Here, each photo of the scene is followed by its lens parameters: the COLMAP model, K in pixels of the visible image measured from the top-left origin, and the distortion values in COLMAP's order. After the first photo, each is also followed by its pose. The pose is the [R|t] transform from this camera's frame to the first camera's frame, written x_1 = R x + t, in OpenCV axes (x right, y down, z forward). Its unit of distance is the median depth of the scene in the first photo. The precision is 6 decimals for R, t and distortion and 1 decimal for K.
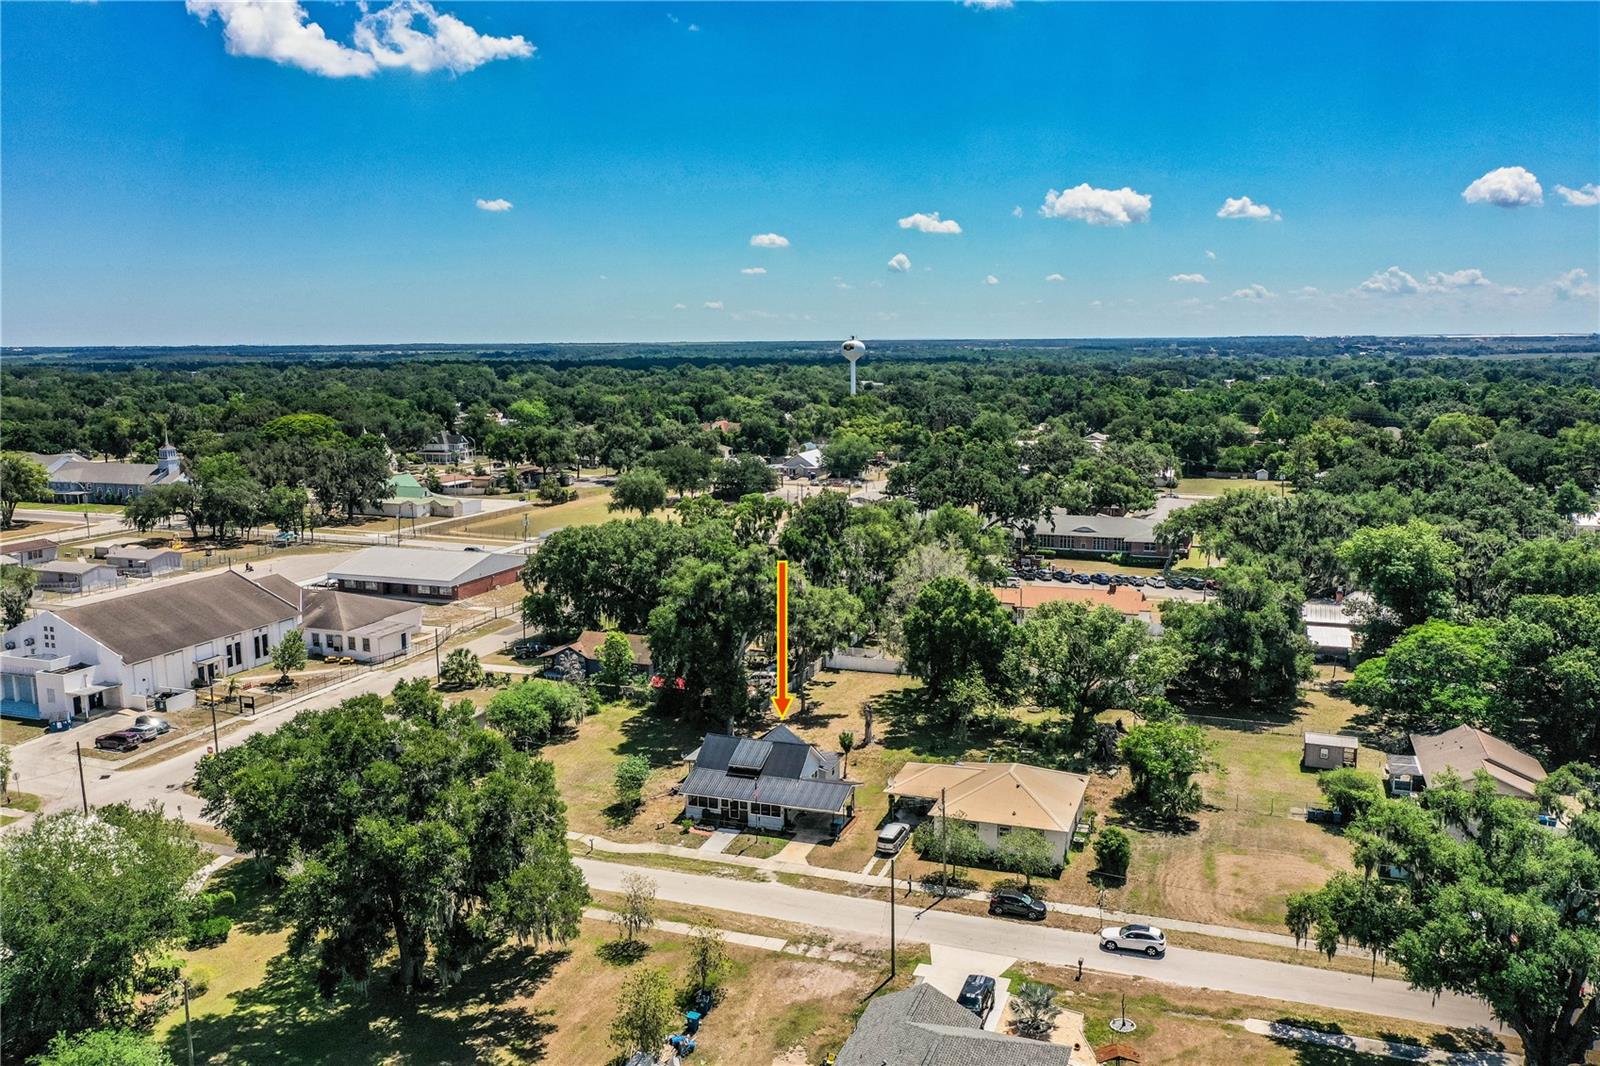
lens RADIAL K [[1258.0, 0, 800.4], [0, 1258.0, 523.1], [0, 0, 1]] dist [0.000823, 0.000463]
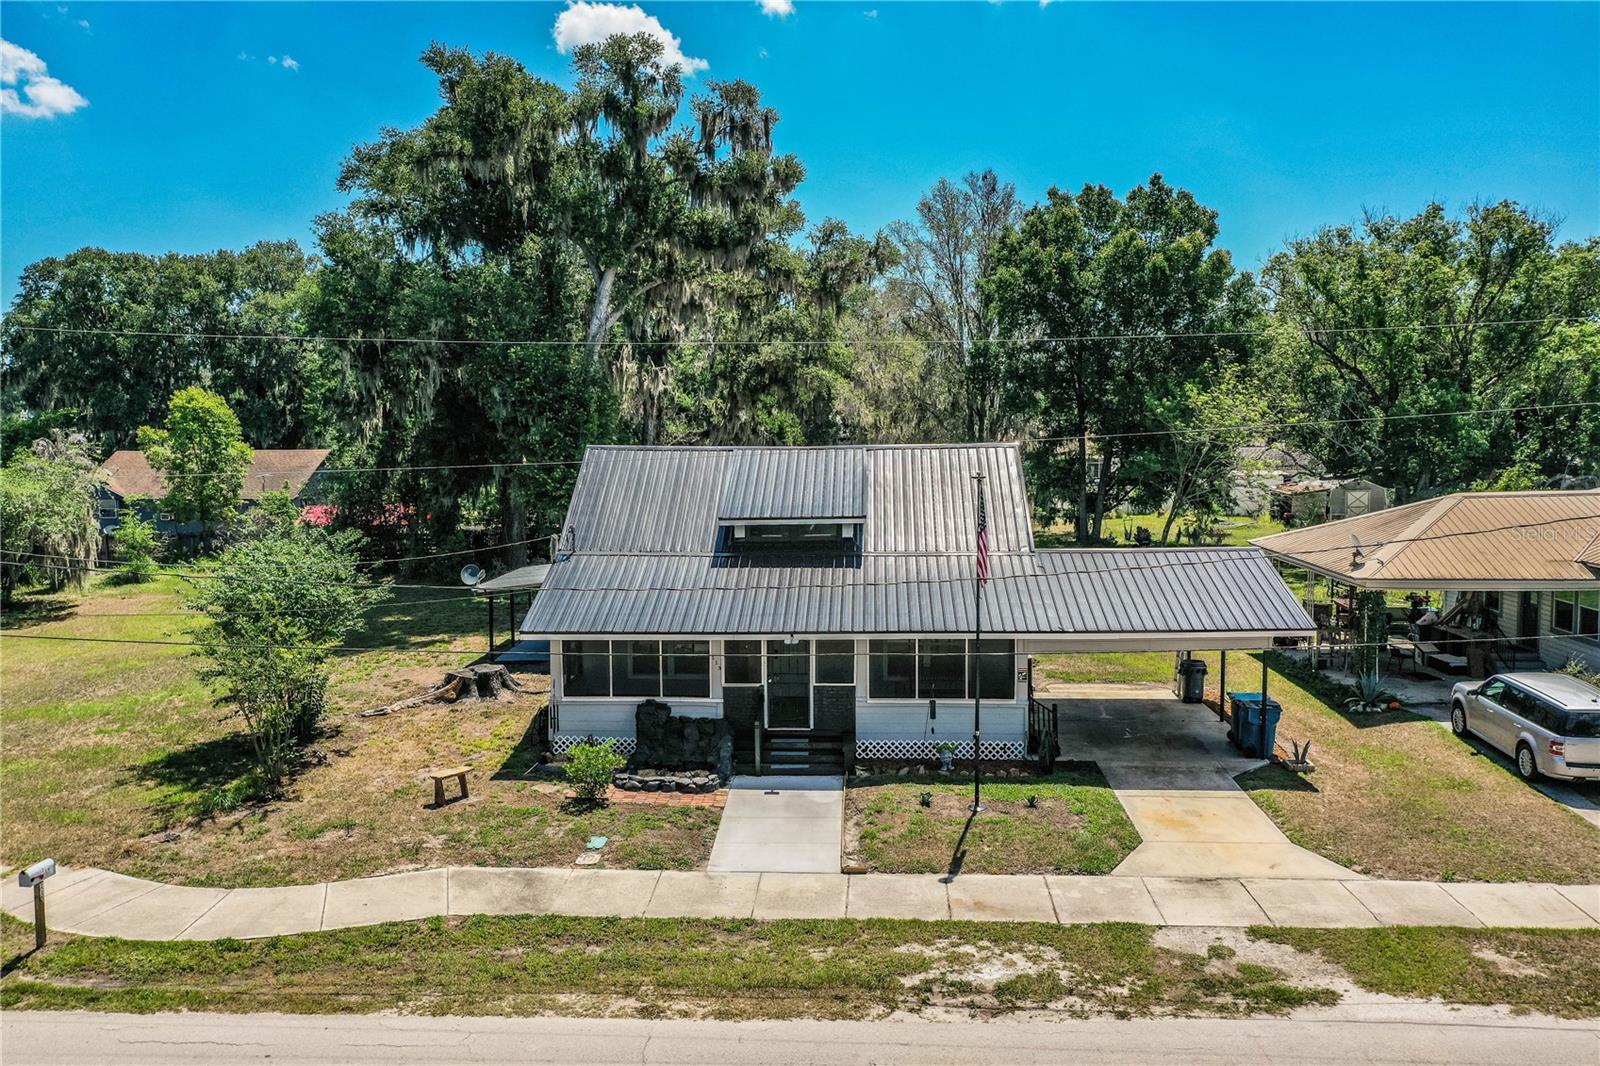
lens RADIAL K [[1258.0, 0, 801.6], [0, 1258.0, 545.7], [0, 0, 1]] dist [0.000823, 0.000463]
pose [[0.955723, -0.028143, 0.292920, -0.098205], [0.041672, 0.998328, -0.040048, 0.180807], [-0.291303, 0.050481, 0.955298, 0.672700]]
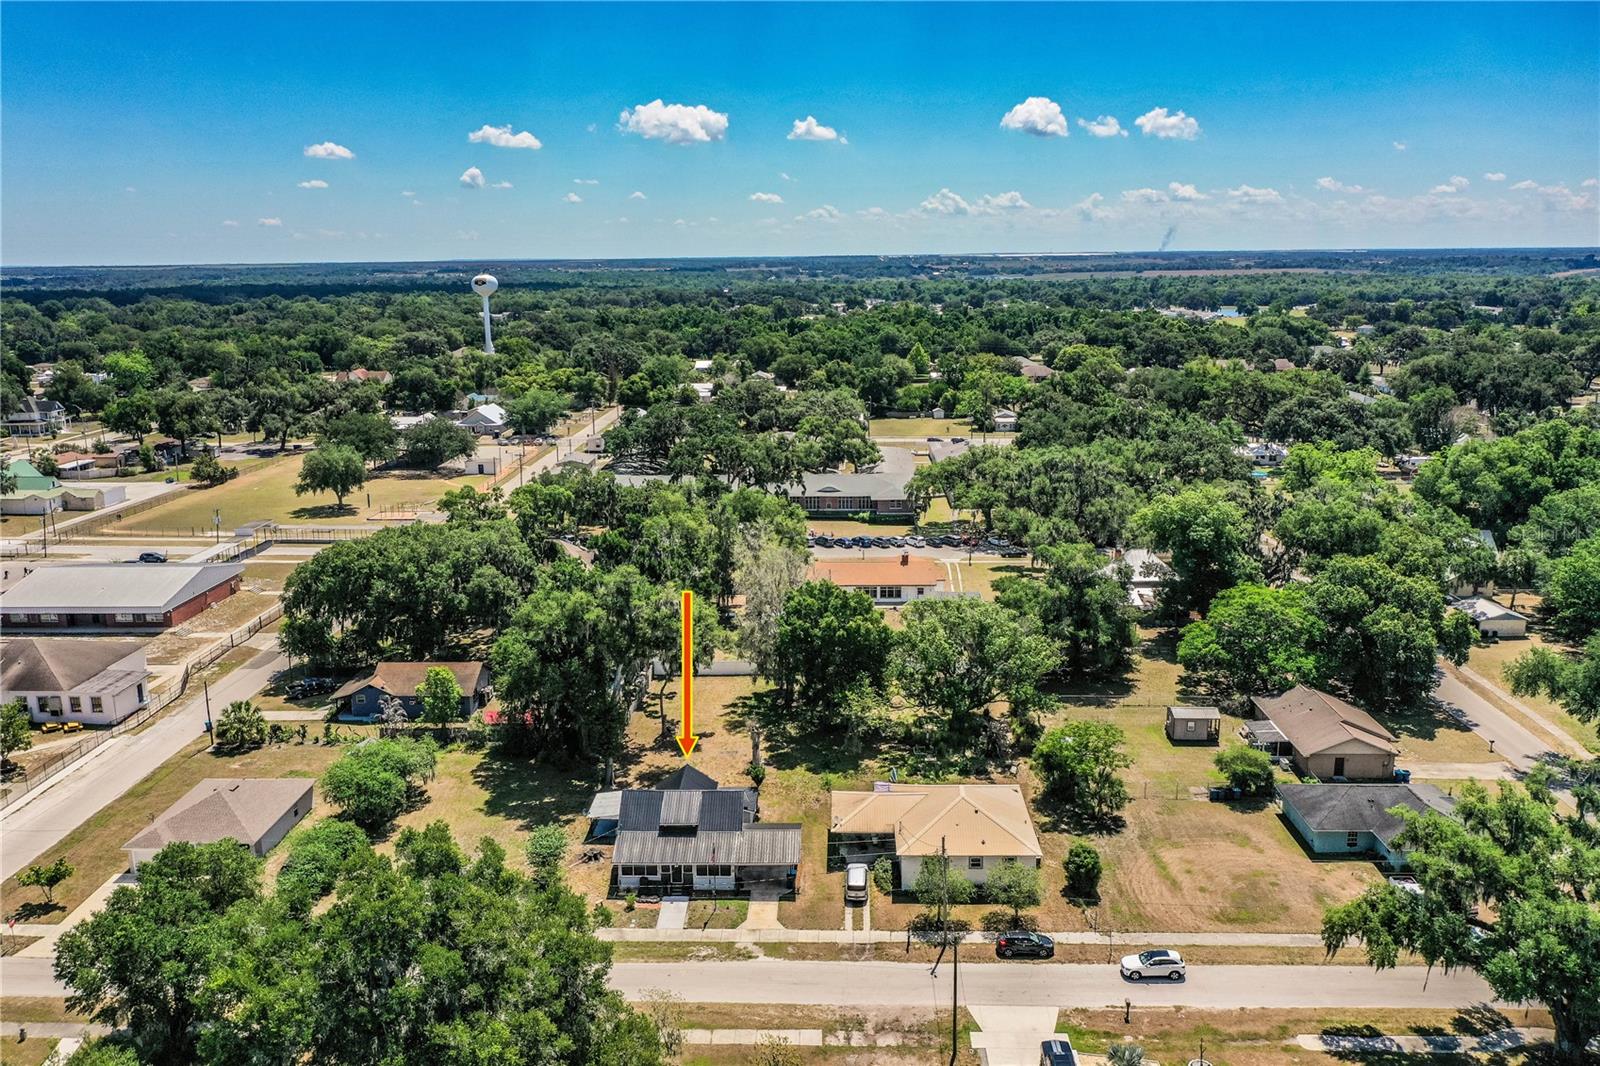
lens RADIAL K [[1258.0, 0, 800.9], [0, 1258.0, 529.1], [0, 0, 1]] dist [0.000823, 0.000463]
pose [[0.948806, -0.070381, 0.307918, -0.197377], [0.049707, 0.995982, 0.074487, -0.072829], [-0.311924, -0.055368, 0.948492, 0.102787]]
